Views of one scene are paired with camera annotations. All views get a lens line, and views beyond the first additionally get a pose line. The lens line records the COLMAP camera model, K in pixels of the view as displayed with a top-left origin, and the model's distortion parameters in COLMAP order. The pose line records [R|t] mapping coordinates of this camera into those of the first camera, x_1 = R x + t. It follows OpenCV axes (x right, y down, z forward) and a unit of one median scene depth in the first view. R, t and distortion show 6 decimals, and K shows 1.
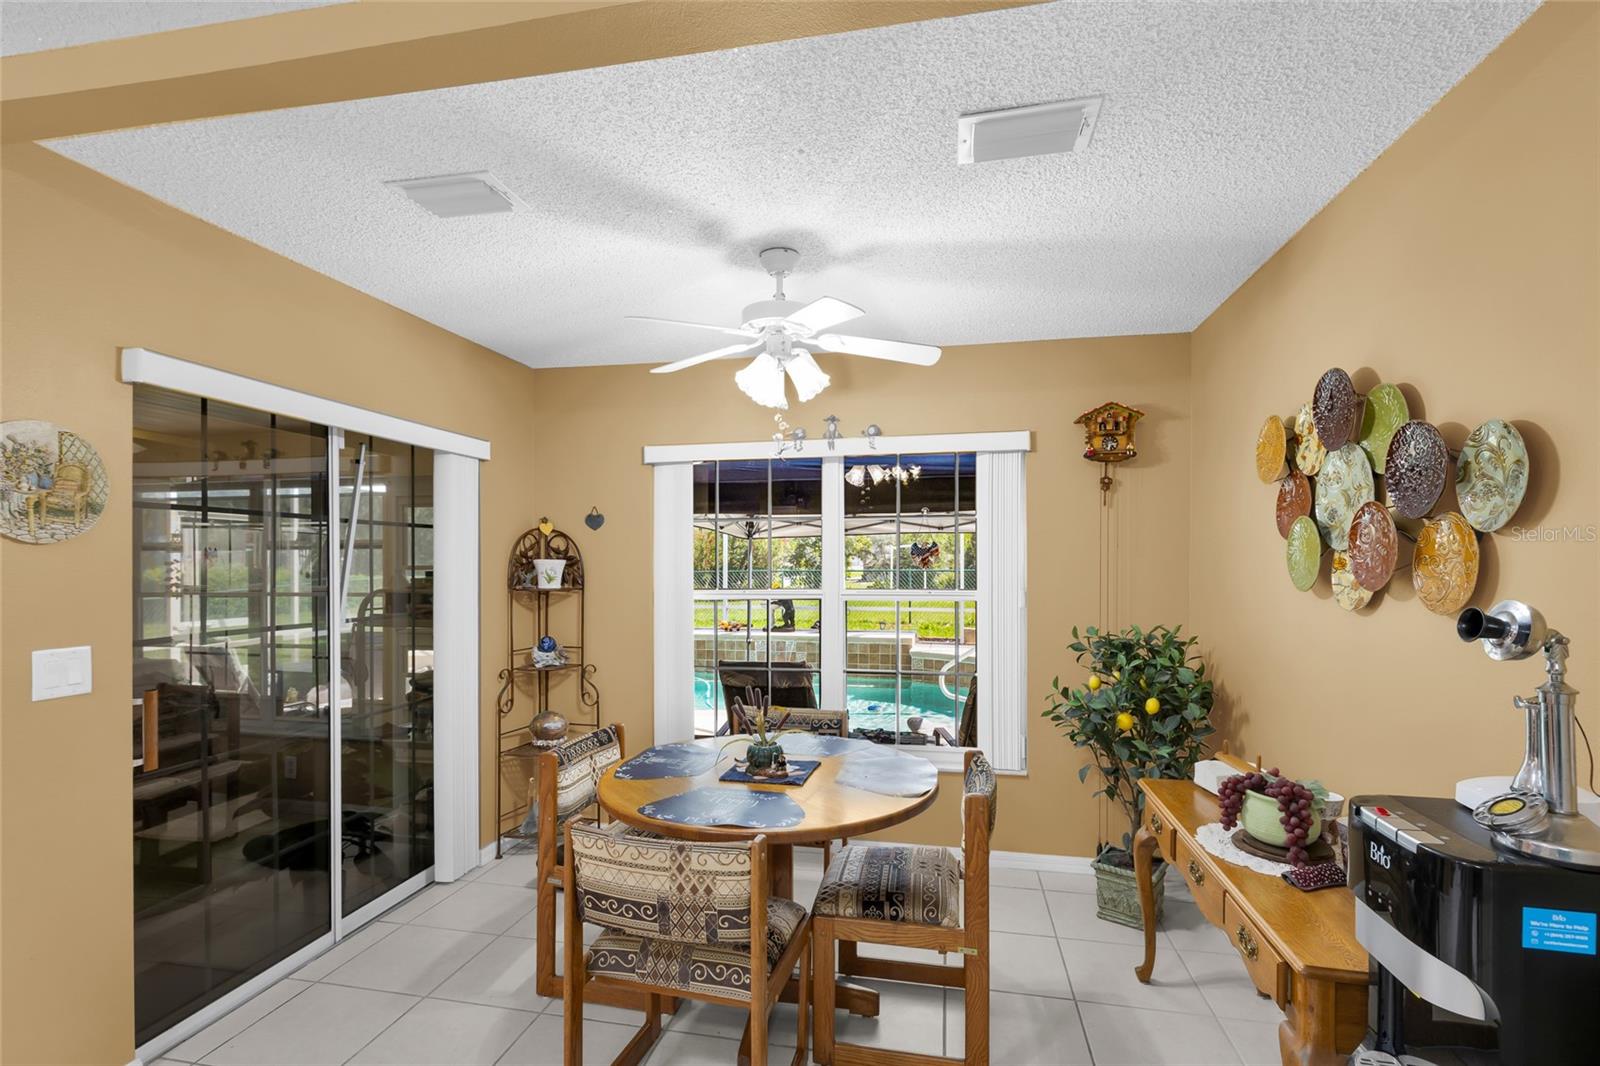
lens RADIAL K [[736.4, 0, 790.9], [0, 736.4, 570.4], [0, 0, 1]] dist [0.003783, 0.000136]
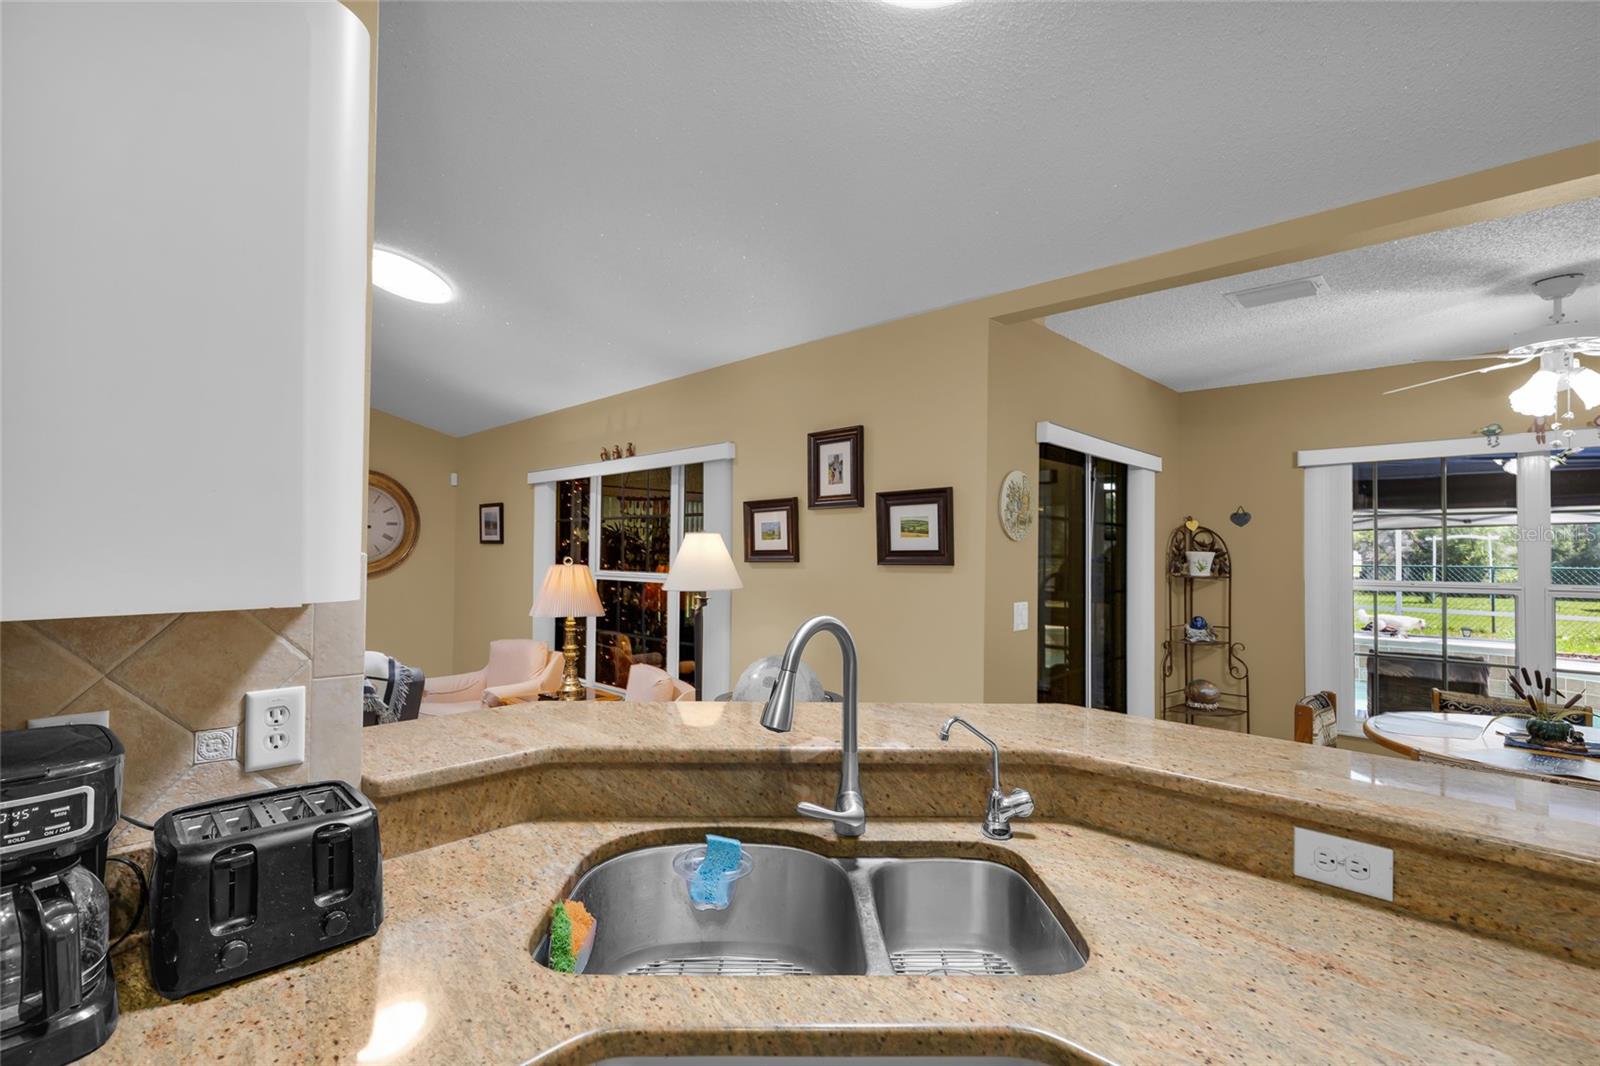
lens RADIAL K [[719.0, 0, 798.4], [0, 719.0, 538.1], [0, 0, 1]] dist [0.002225, 0.000302]
pose [[0.846088, -0.003610, -0.533031, -0.264322], [-0.013019, 0.999539, -0.027434, 0.003733], [0.532884, 0.030151, 0.845651, -0.337726]]
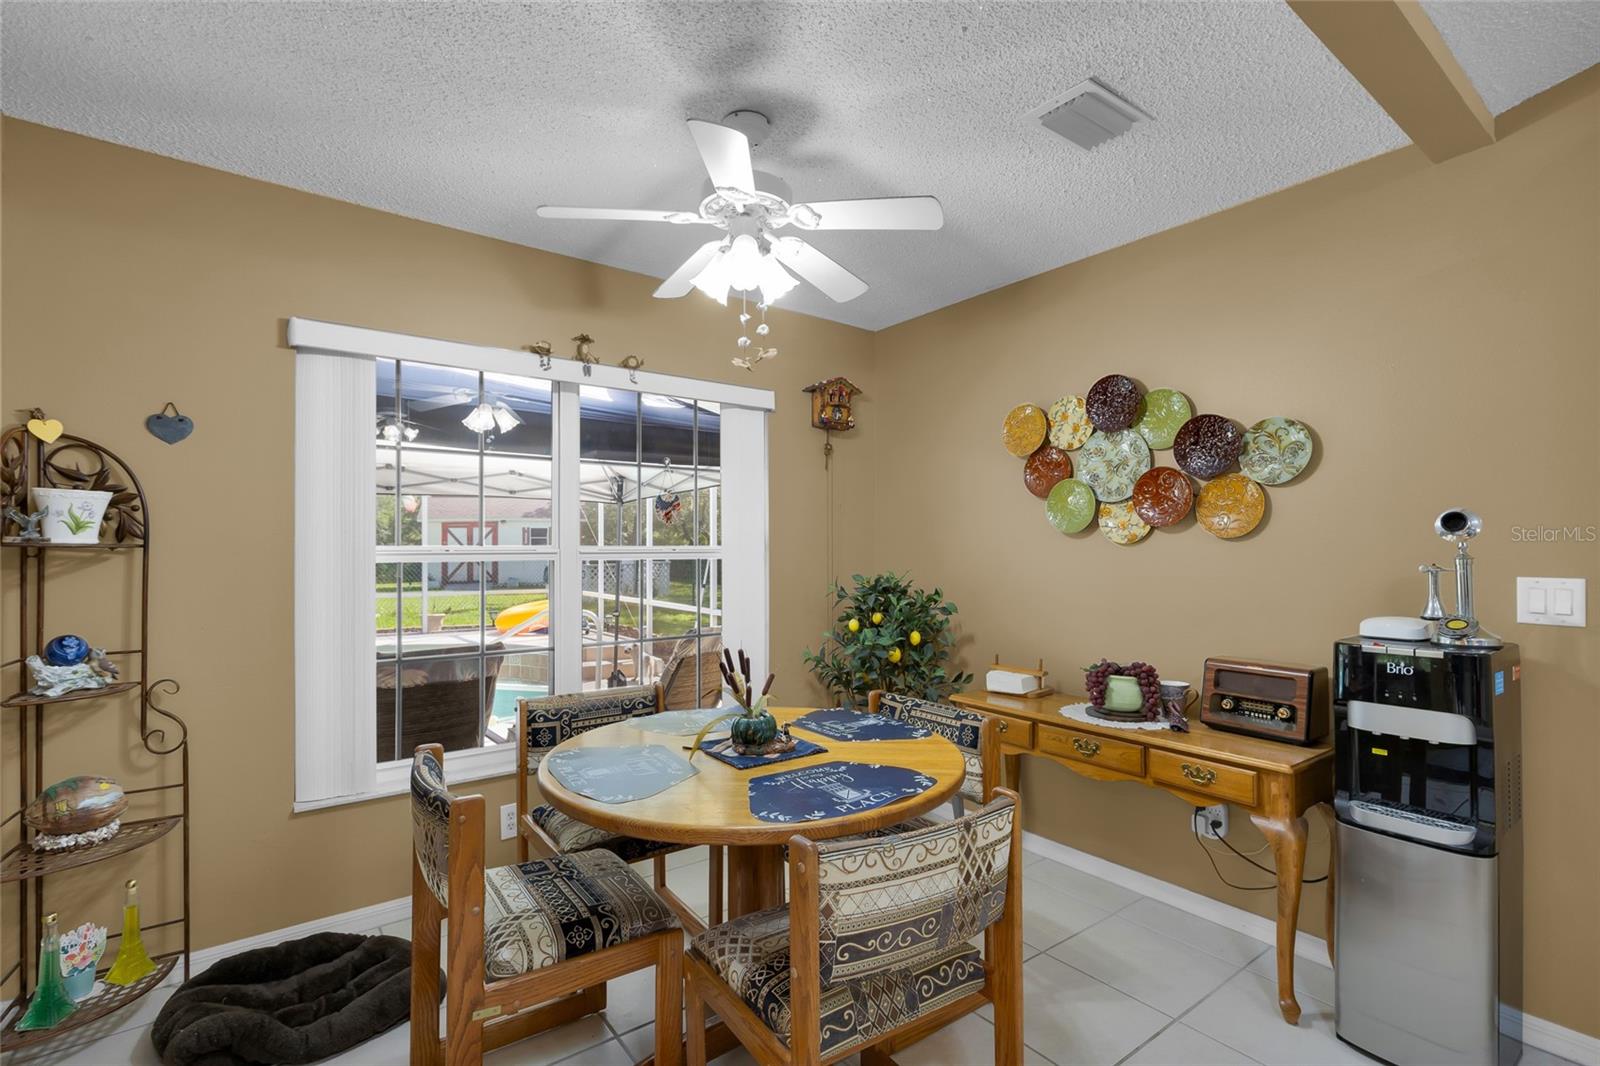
lens RADIAL K [[729.4, 0, 799.3], [0, 729.4, 545.6], [0, 0, 1]] dist [0.003506, -0.000234]
pose [[0.664920, 0.005354, 0.746896, -0.383004], [0.008794, 0.999849, -0.014996, 0.039138], [-0.746863, 0.016539, 0.664772, 0.273589]]
